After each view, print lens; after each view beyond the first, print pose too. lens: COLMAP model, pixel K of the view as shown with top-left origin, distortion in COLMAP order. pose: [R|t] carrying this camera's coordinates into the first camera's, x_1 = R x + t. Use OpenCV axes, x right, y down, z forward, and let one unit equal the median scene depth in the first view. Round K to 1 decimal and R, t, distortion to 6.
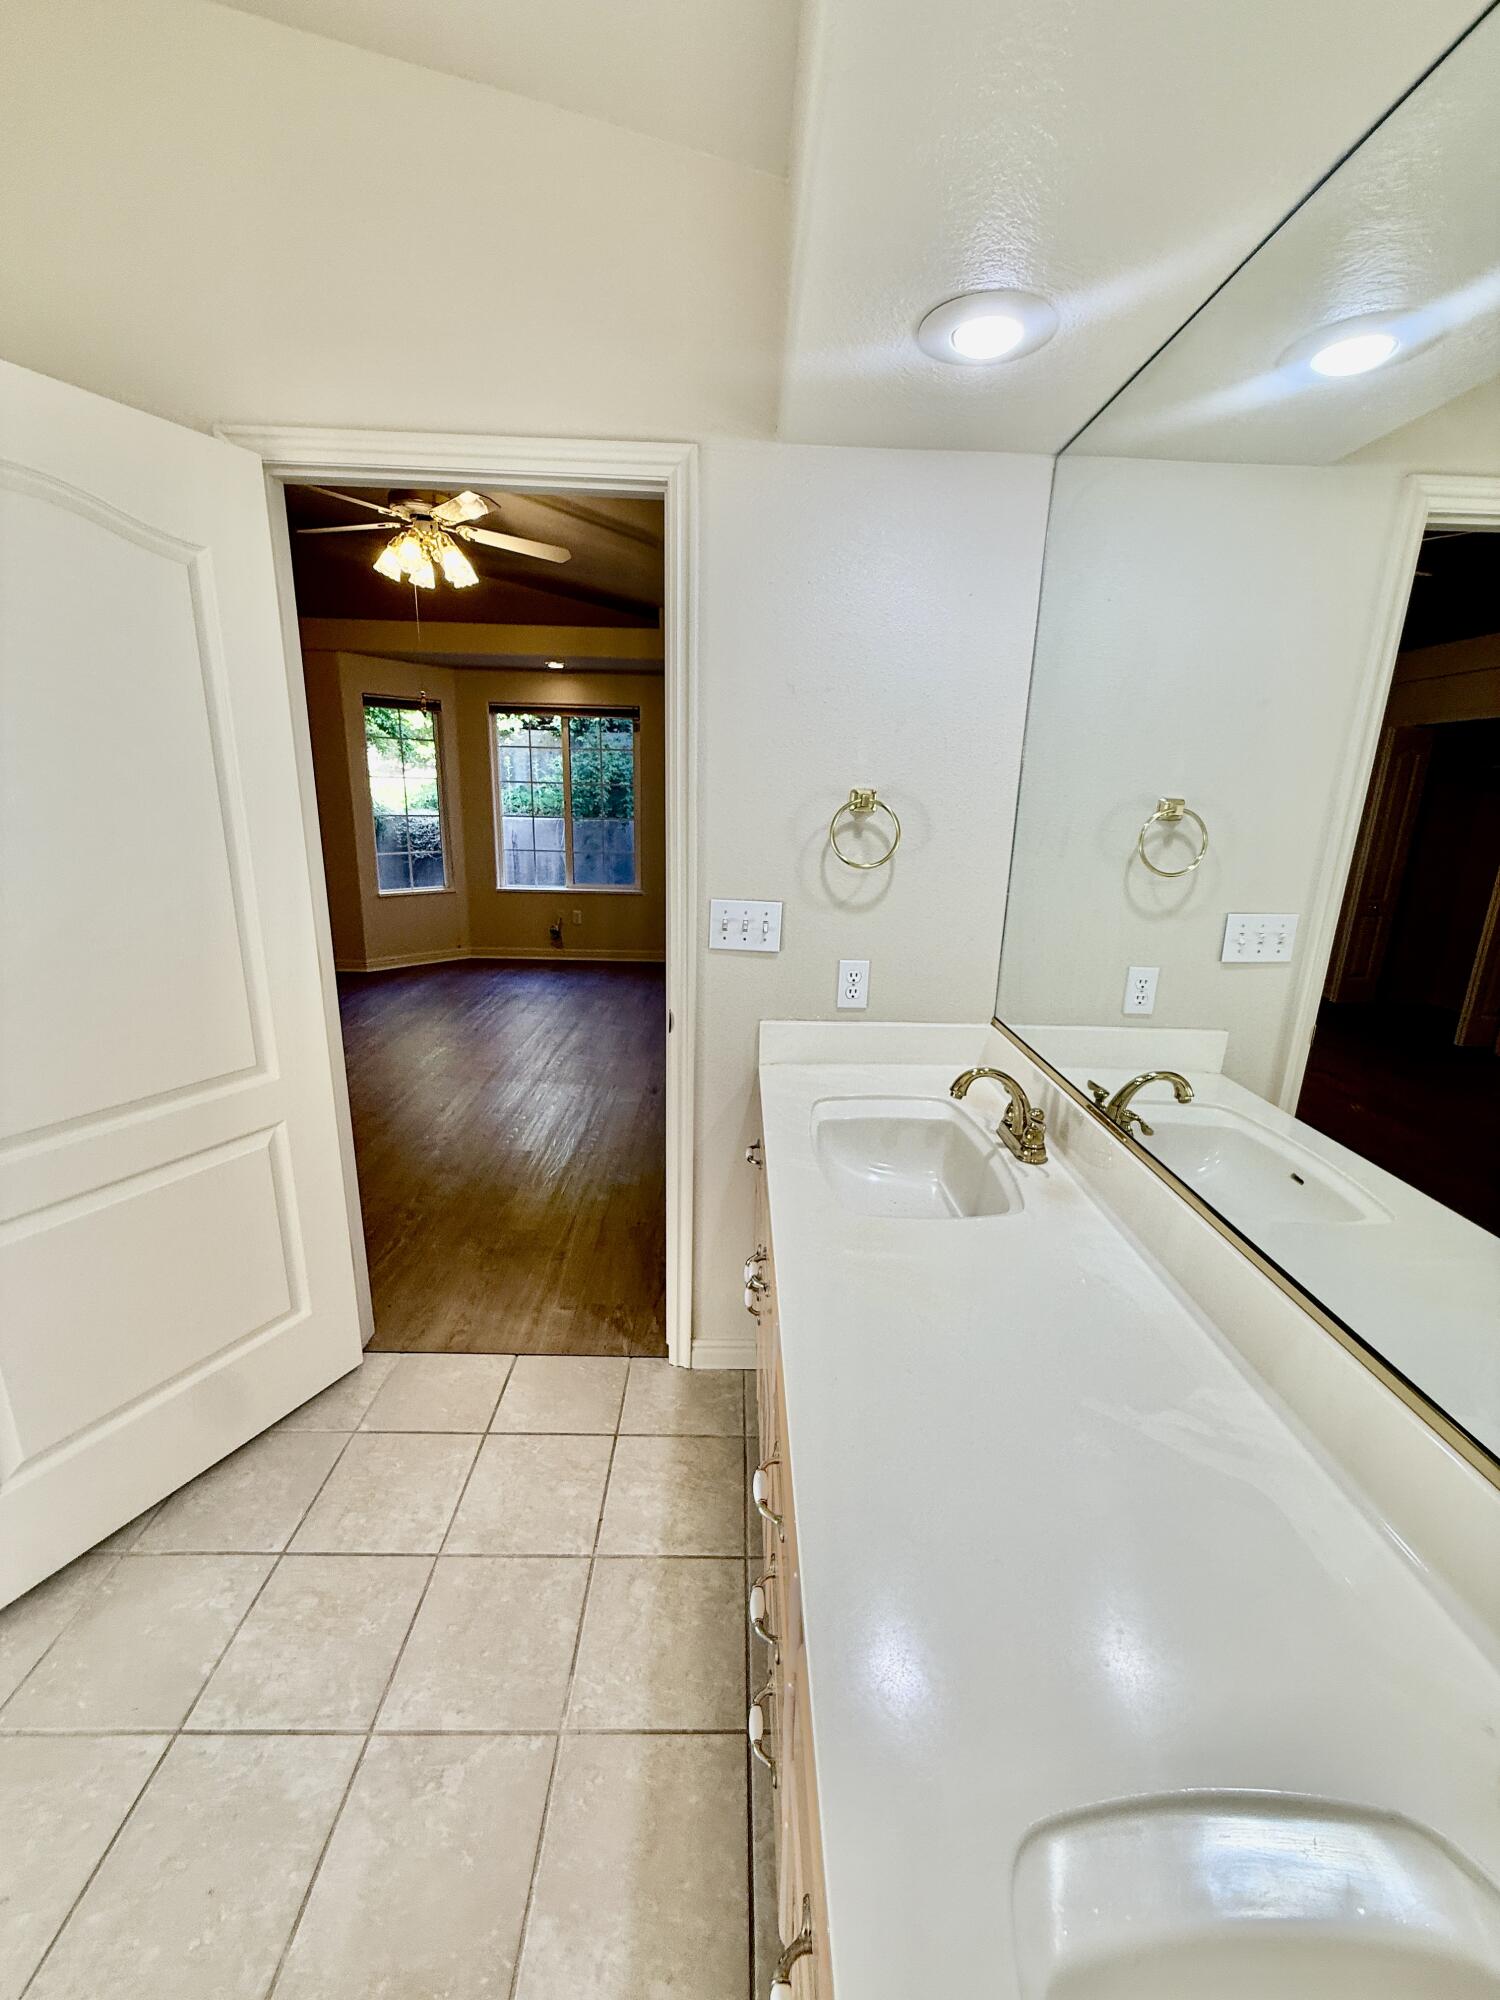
lens RADIAL K [[797.9, 0, 741.5], [0, 797.9, 998.0], [0, 0, 1]] dist [0.001496, 0.000447]
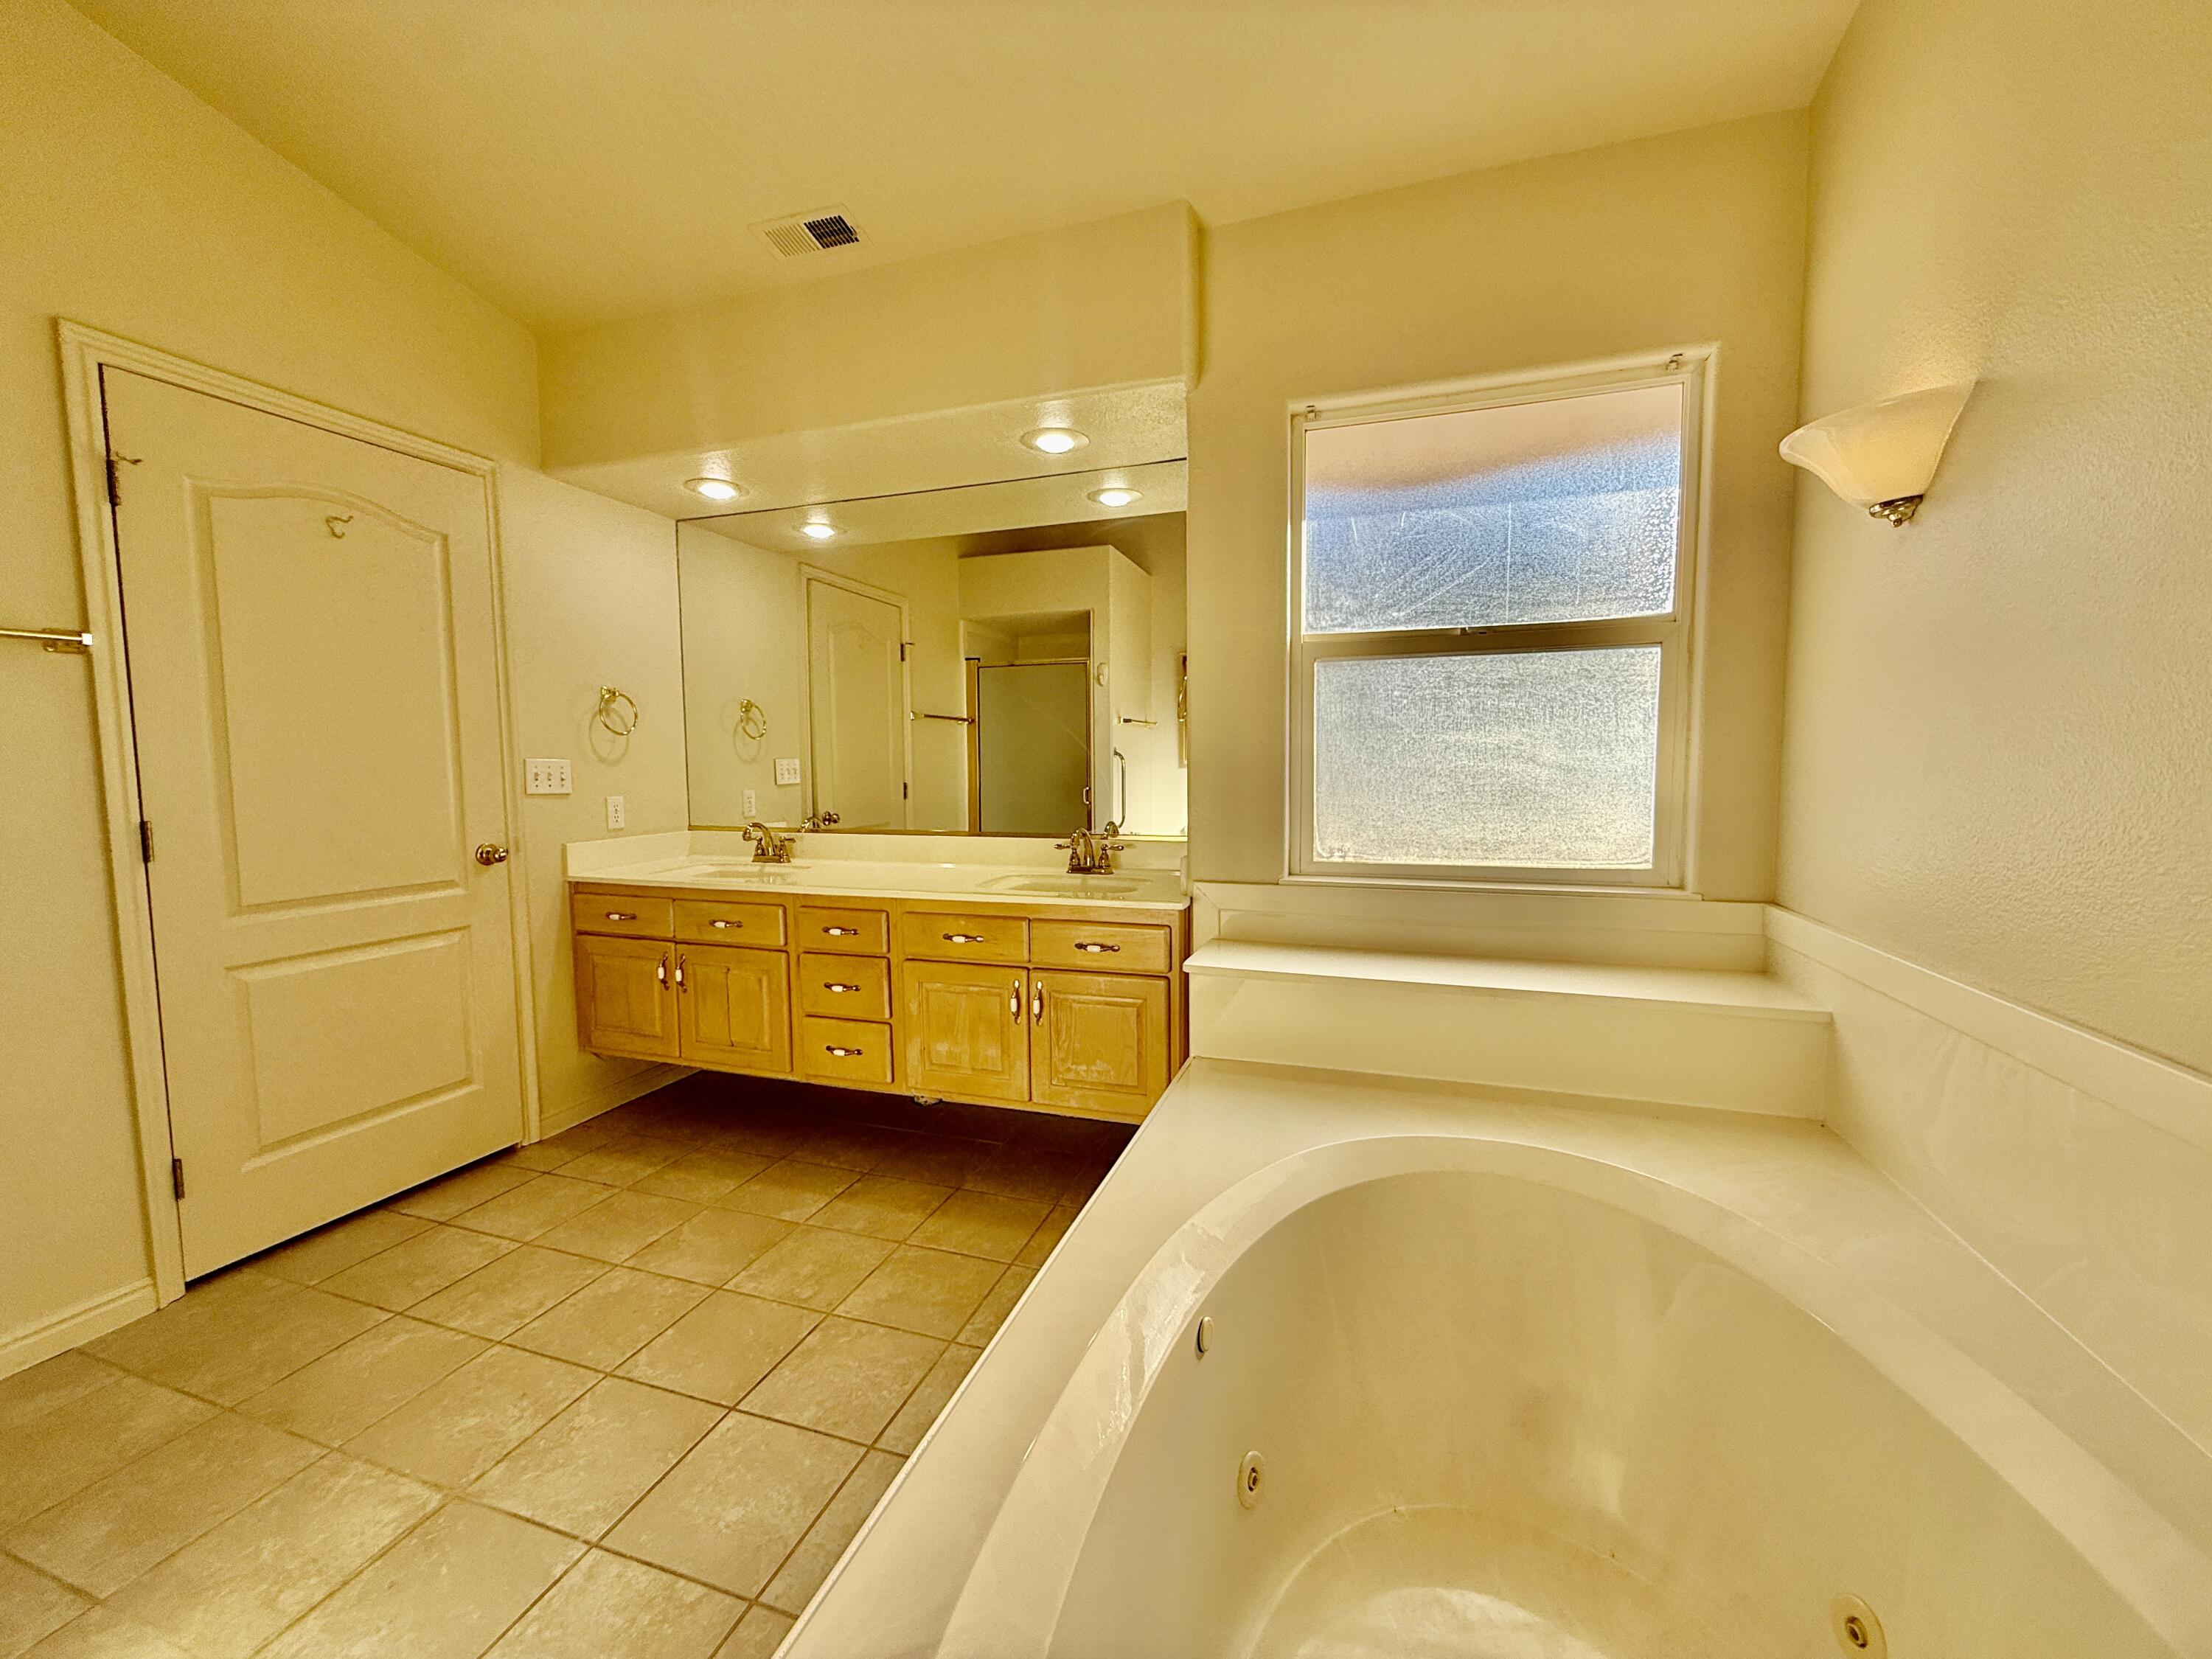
lens RADIAL K [[882.4, 0, 1105.5], [0, 882.4, 830.0], [0, 0, 1]] dist [0.001496, 0.000447]
pose [[0.329495, -0.102051, 0.938626, -1.161172], [0.245882, 0.969112, 0.019052, 0.217714], [-0.911578, 0.224514, 0.344410, -0.431438]]
